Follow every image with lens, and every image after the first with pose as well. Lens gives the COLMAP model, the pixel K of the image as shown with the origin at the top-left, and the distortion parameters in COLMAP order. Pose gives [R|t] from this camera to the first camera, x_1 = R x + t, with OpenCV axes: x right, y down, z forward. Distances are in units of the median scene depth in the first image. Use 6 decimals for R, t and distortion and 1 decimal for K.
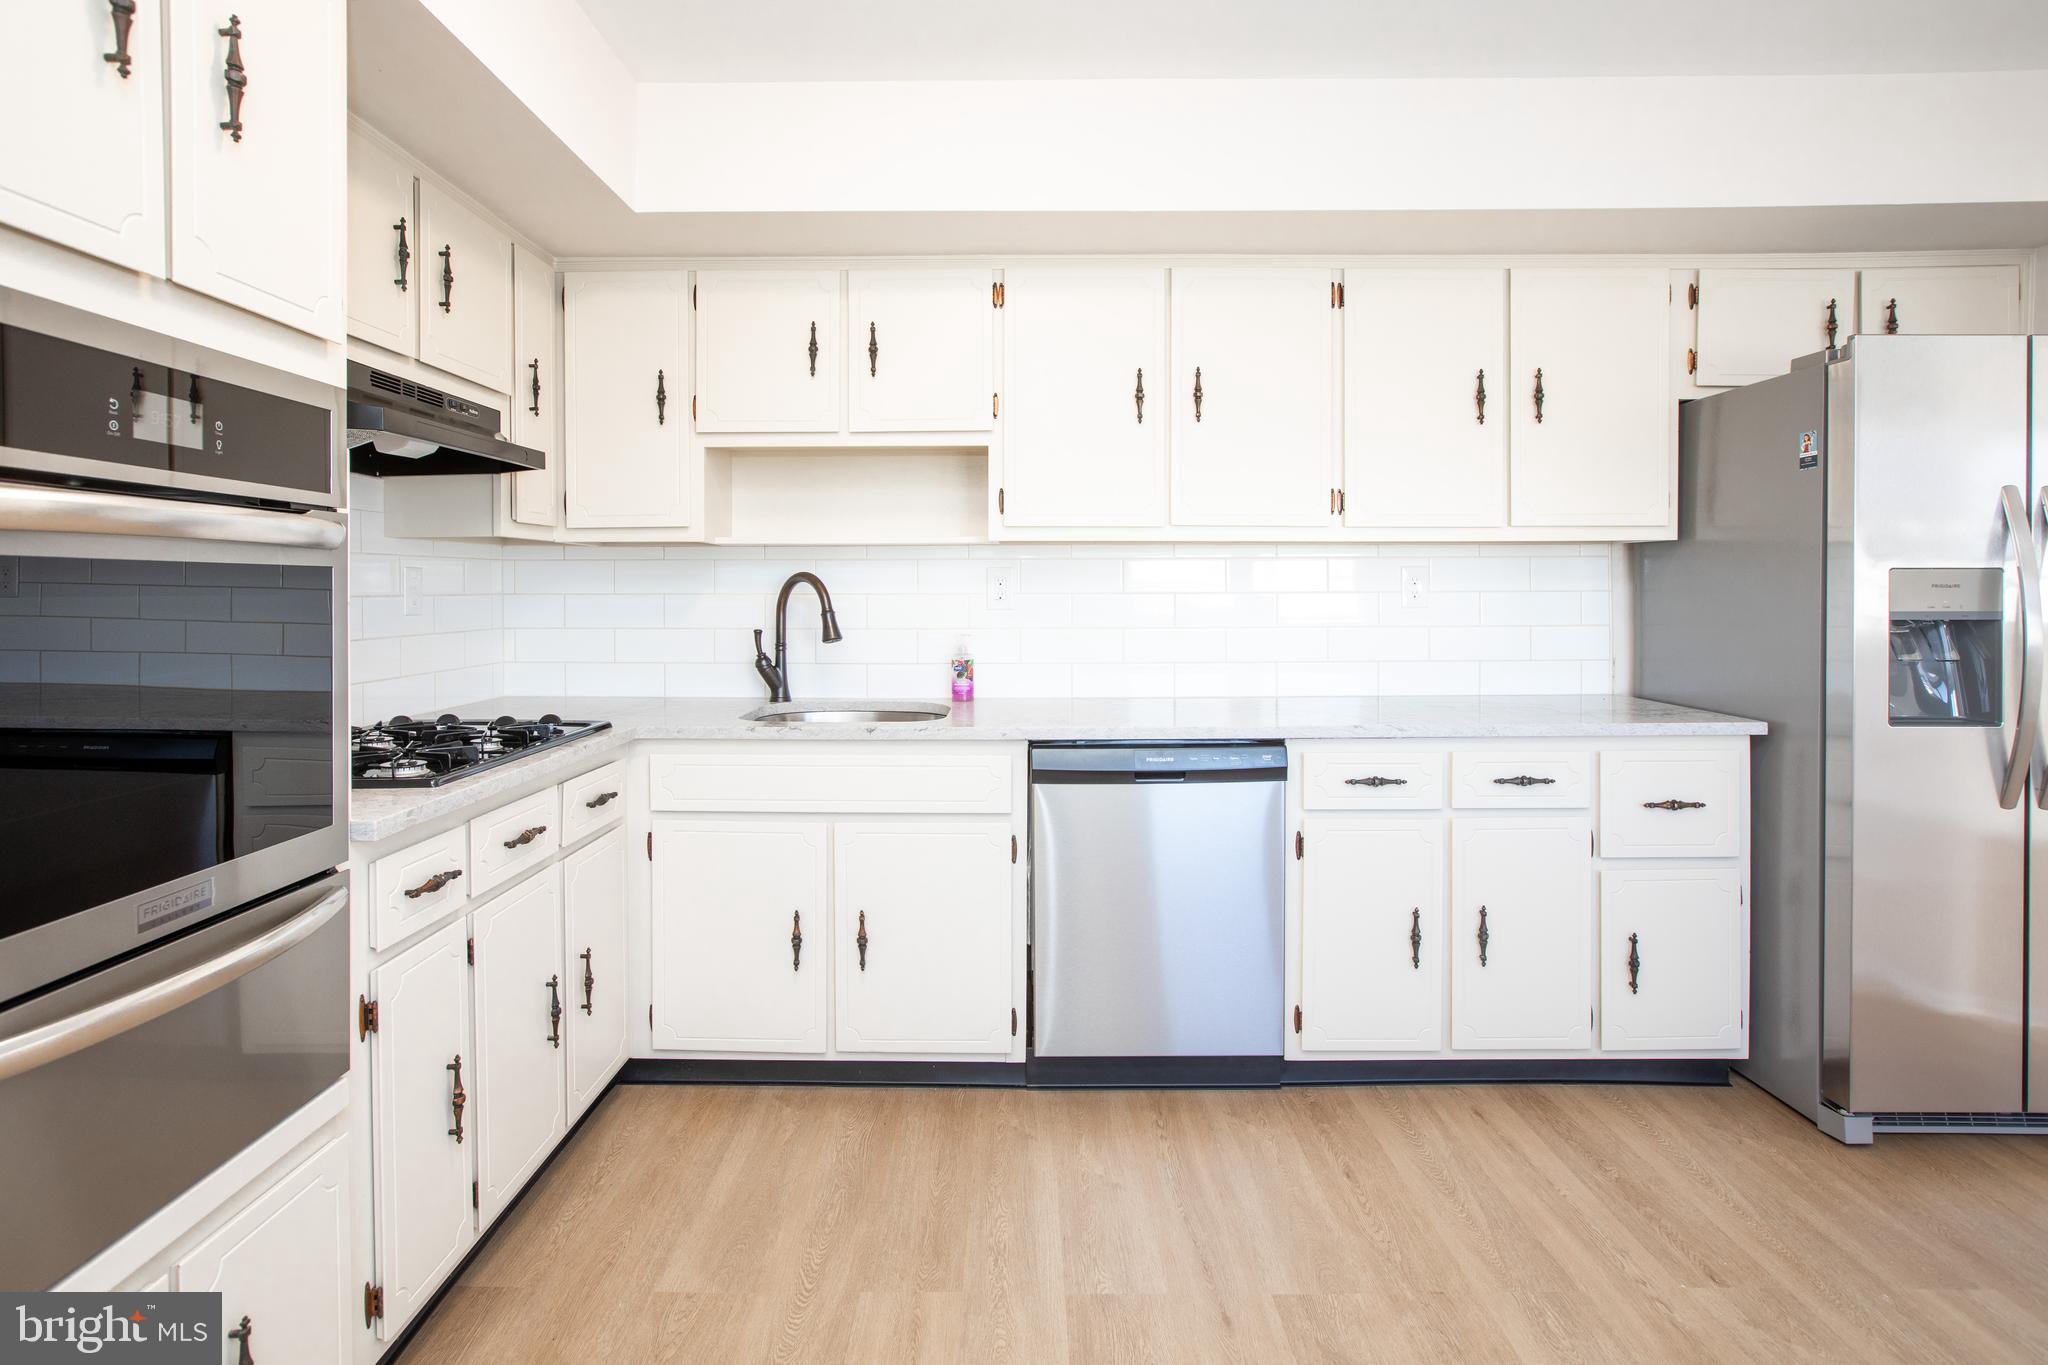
lens RADIAL K [[1034.4, 0, 1024.8], [0, 1034.4, 607.4], [0, 0, 1]] dist [-0.032852, 0.014534]
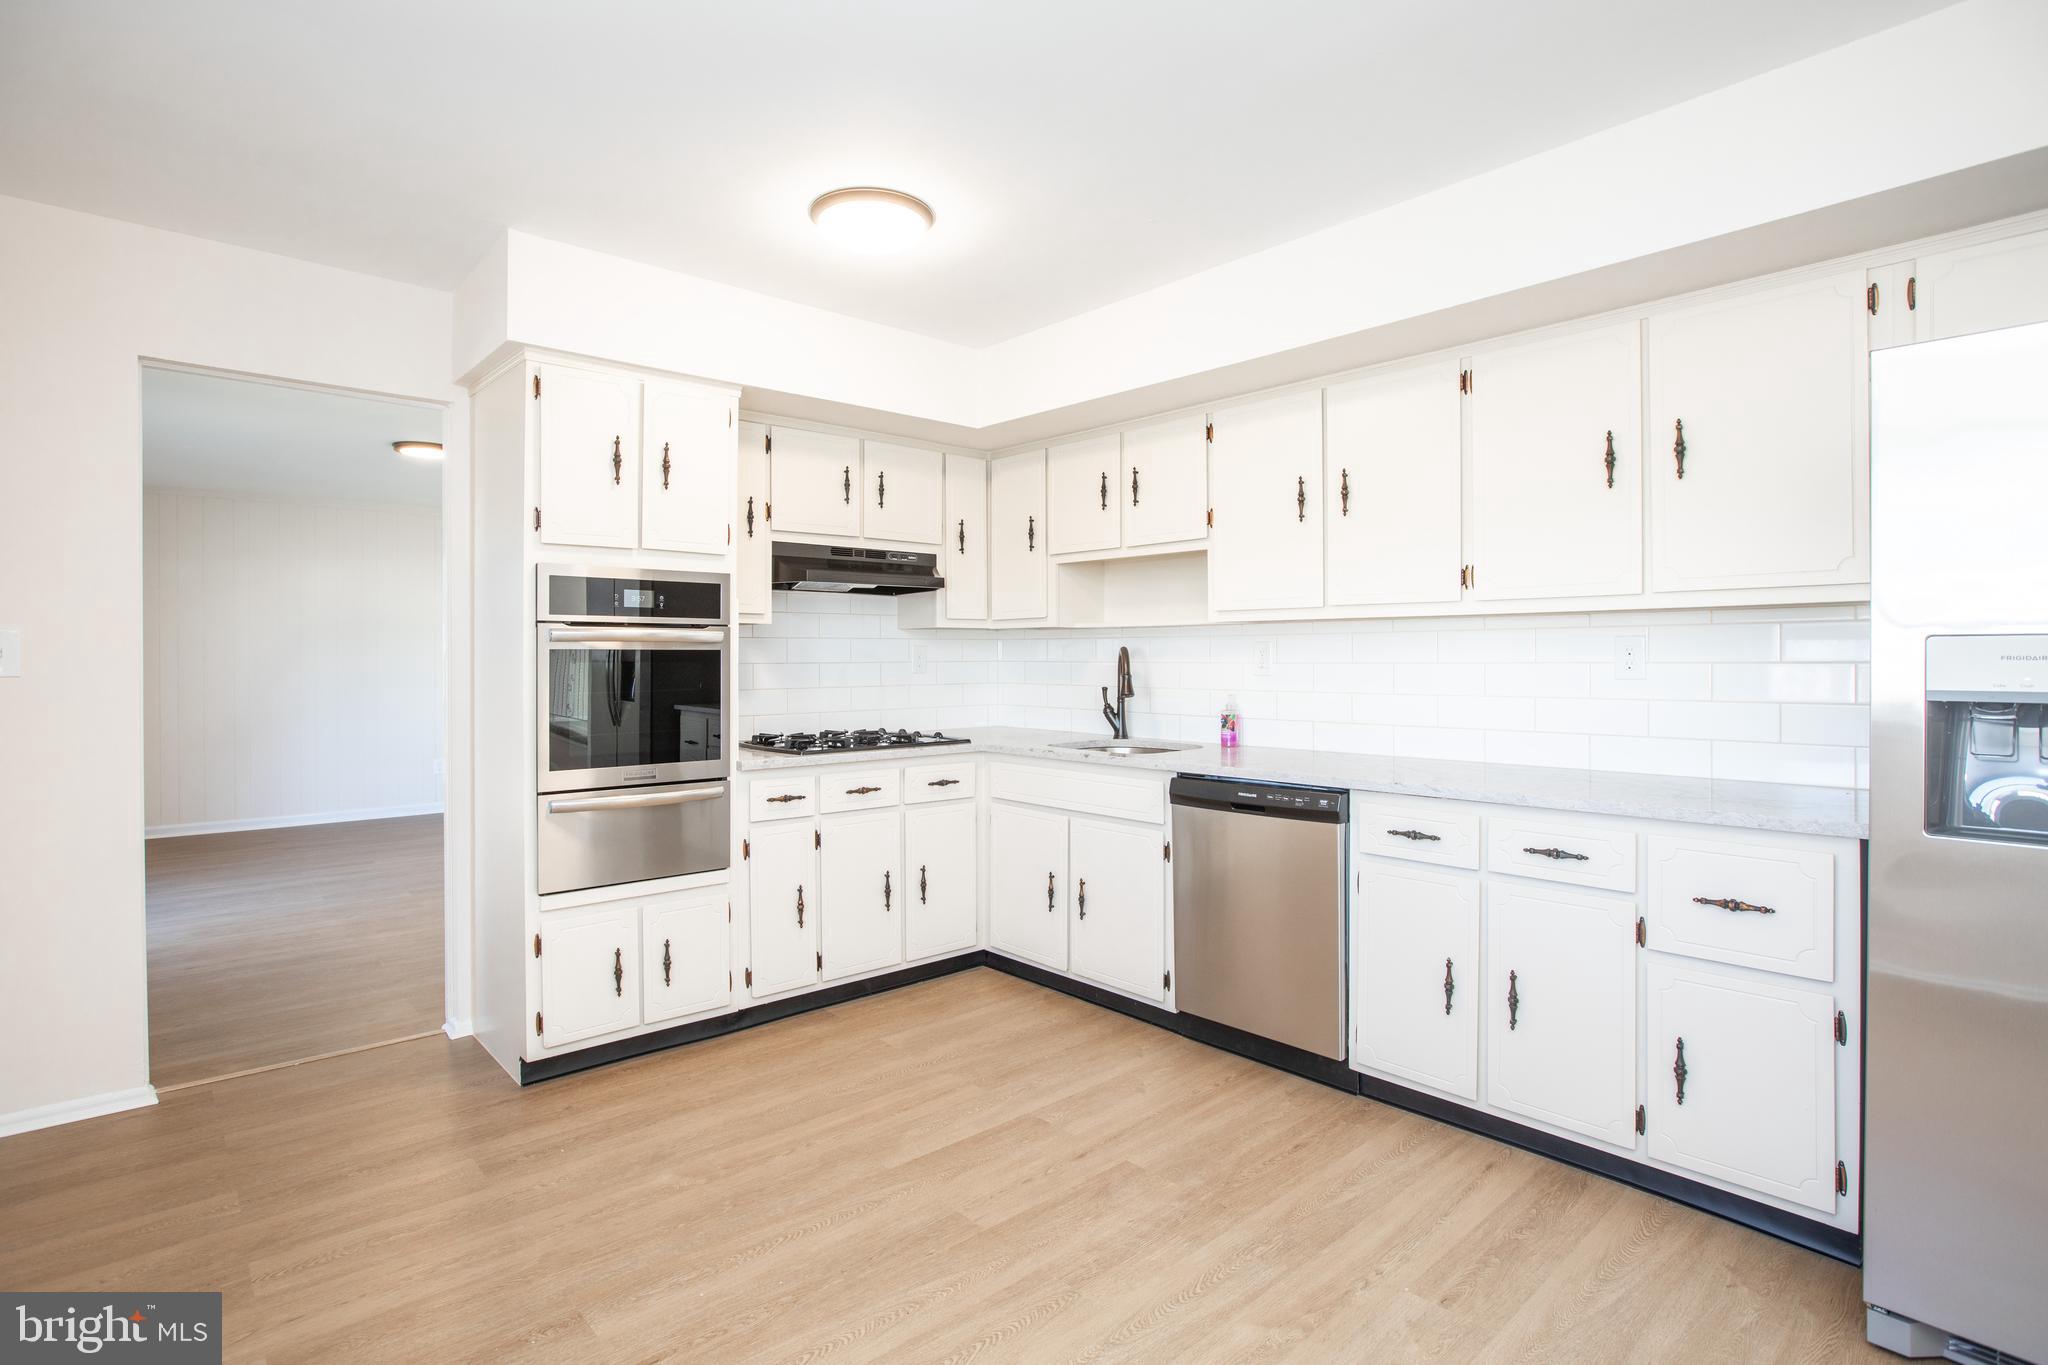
lens RADIAL K [[1034.4, 0, 1021.8], [0, 1034.4, 658.7], [0, 0, 1]] dist [-0.032852, 0.014534]
pose [[0.671402, 0.002335, -0.741089, 0.865017], [-0.012219, 0.999894, -0.007920, -0.005339], [0.740992, 0.014373, 0.671360, -0.052599]]
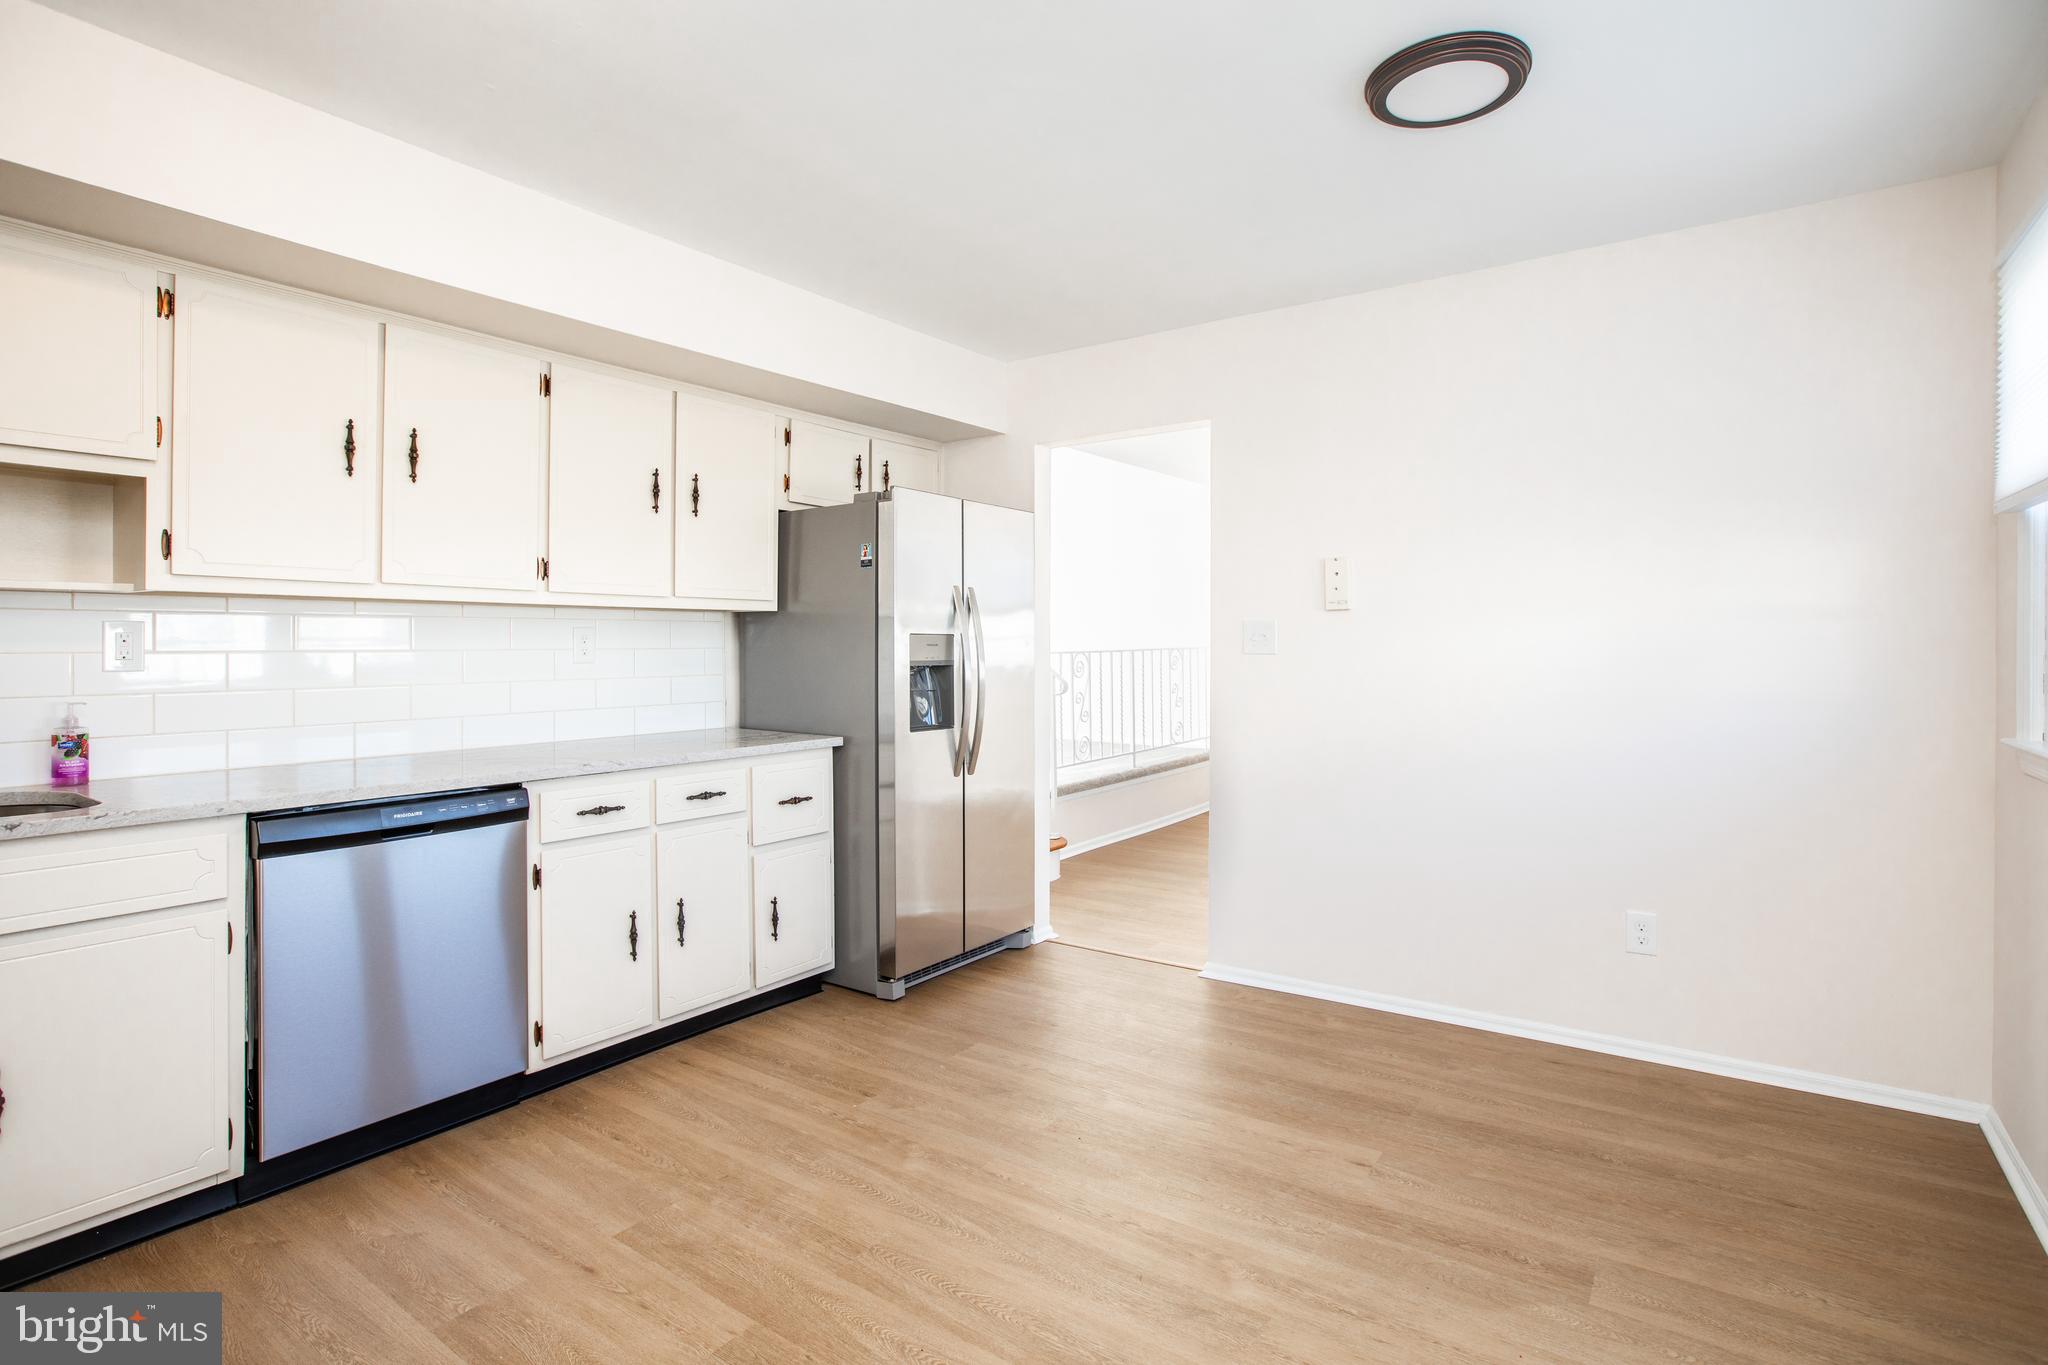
lens RADIAL K [[1034.4, 0, 1015.5], [0, 1034.4, 642.0], [0, 0, 1]] dist [-0.032852, 0.014534]
pose [[0.570849, 0.003604, 0.821047, -0.352679], [0.011236, 0.999862, -0.012202, -0.003696], [-0.820978, 0.016191, 0.570730, -0.063572]]
